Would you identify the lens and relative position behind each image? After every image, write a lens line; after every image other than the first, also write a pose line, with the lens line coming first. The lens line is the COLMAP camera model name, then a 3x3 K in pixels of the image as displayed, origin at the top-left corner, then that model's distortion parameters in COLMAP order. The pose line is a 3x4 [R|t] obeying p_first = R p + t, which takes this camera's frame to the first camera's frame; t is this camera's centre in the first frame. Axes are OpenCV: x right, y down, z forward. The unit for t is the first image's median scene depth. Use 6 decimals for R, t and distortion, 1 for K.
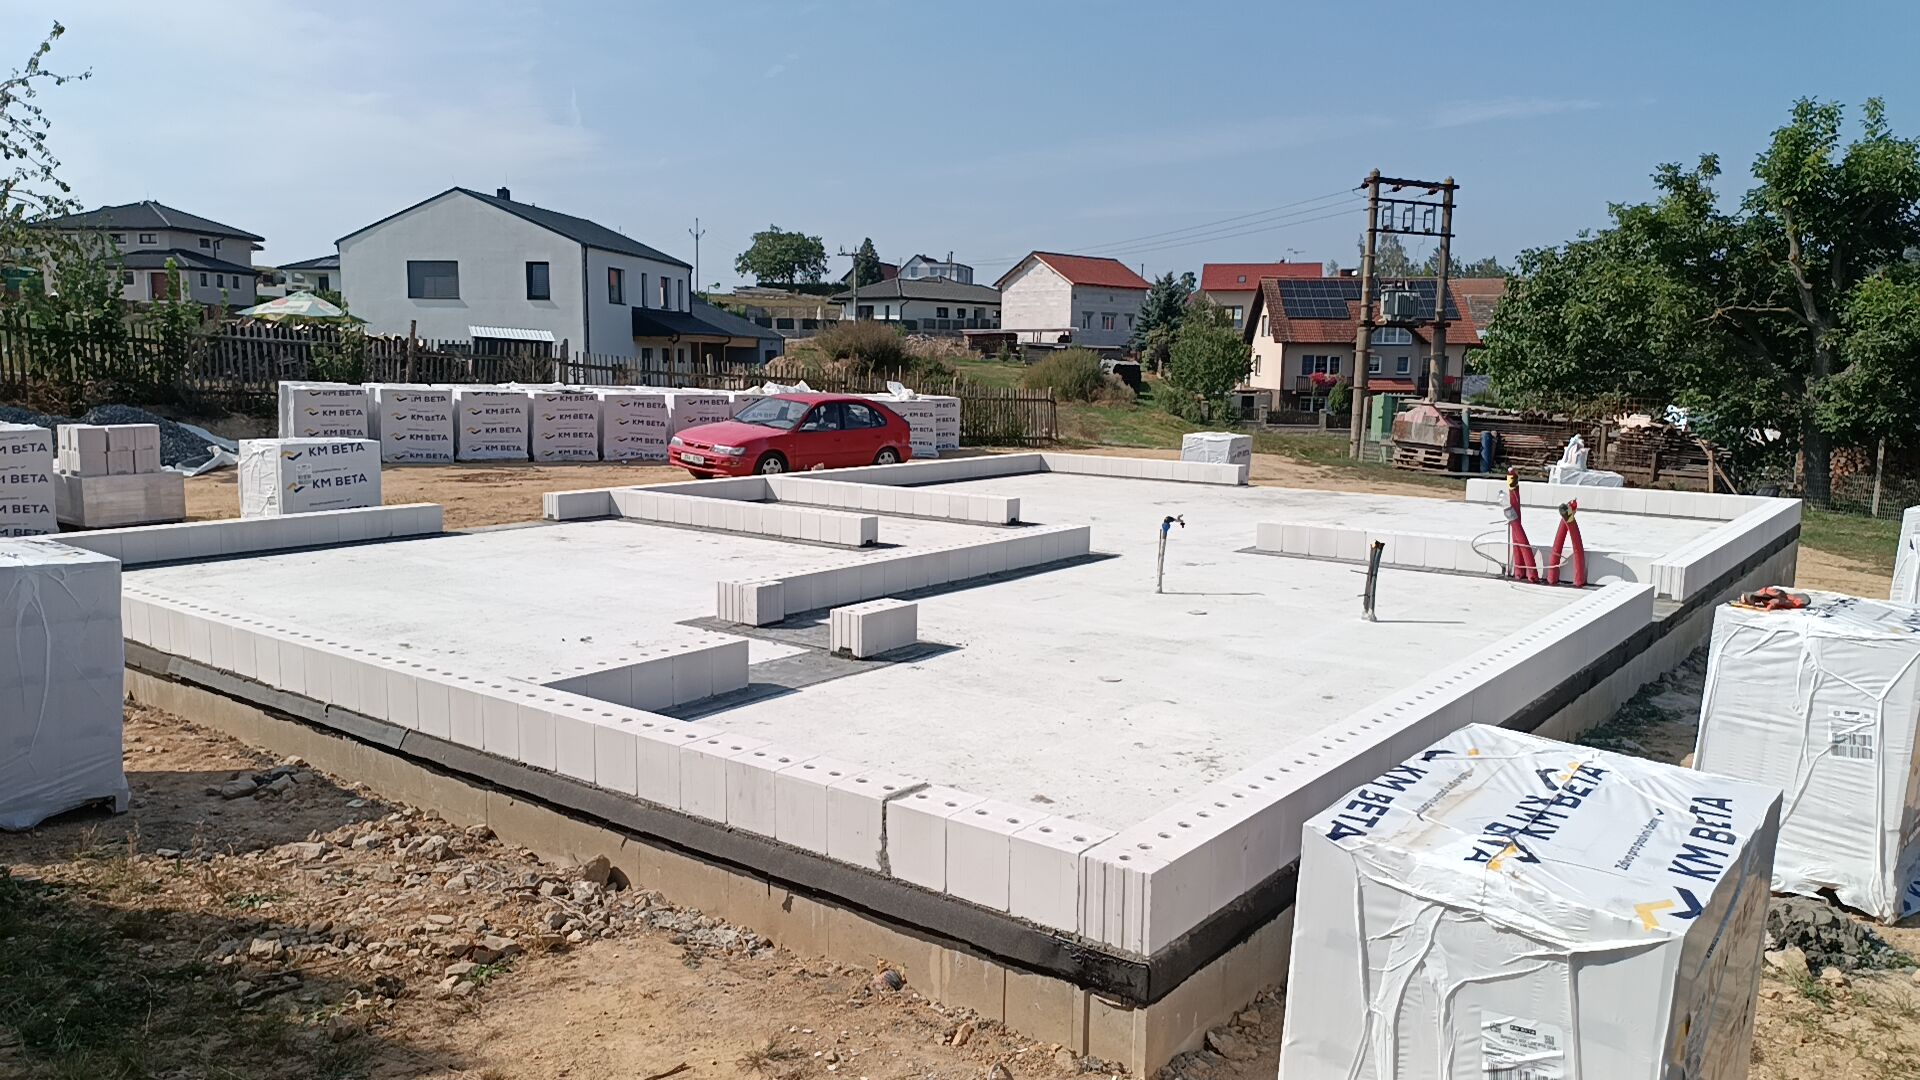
lens RADIAL K [[1355.0, 0, 960.0], [0, 1355.0, 540.0], [0, 0, 1]] dist [0.119993, -0.236134]
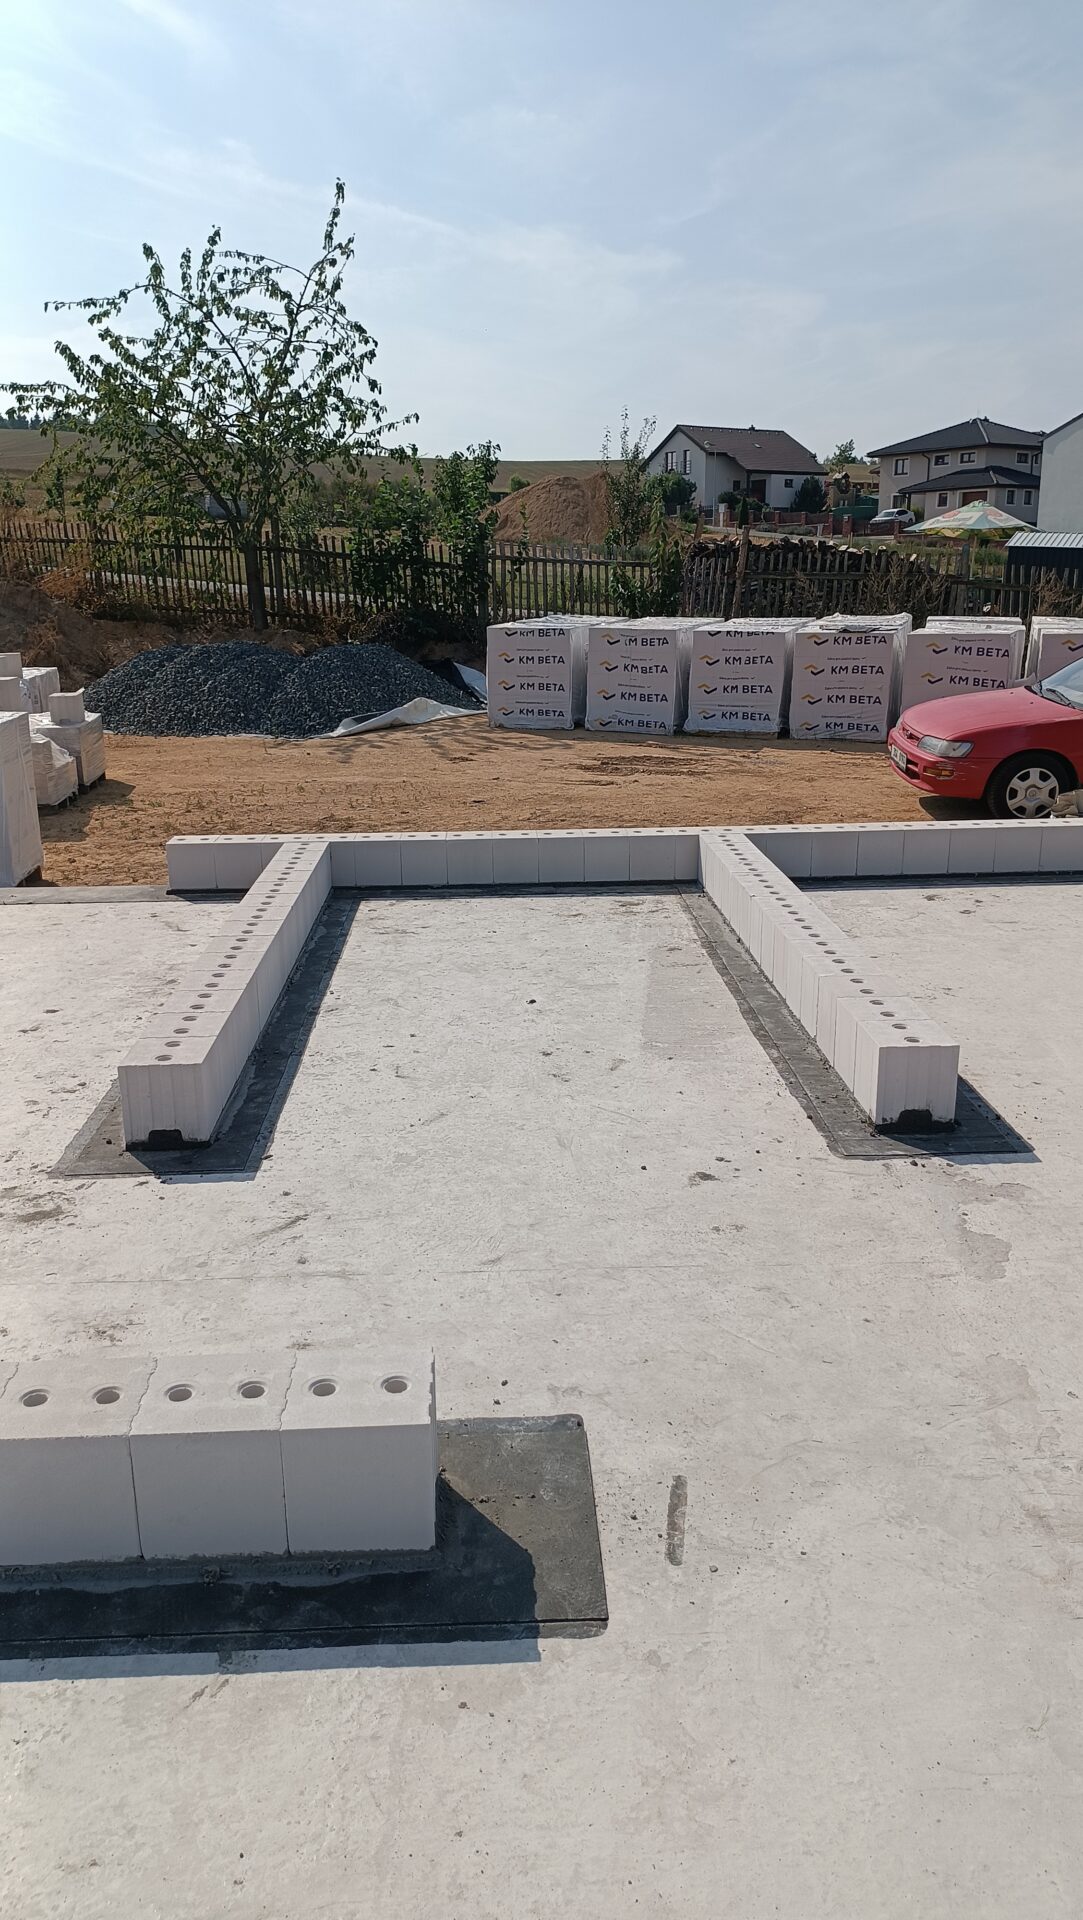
lens RADIAL K [[1352.9, 0, 541.5], [0, 1352.9, 960.0], [0, 0, 1]] dist [0.162000, -0.393089]
pose [[0.639640, 0.188208, -0.745277, 0.050268], [-0.082492, 0.980770, 0.176879, -0.023347], [0.764235, -0.051659, 0.642866, 0.188337]]
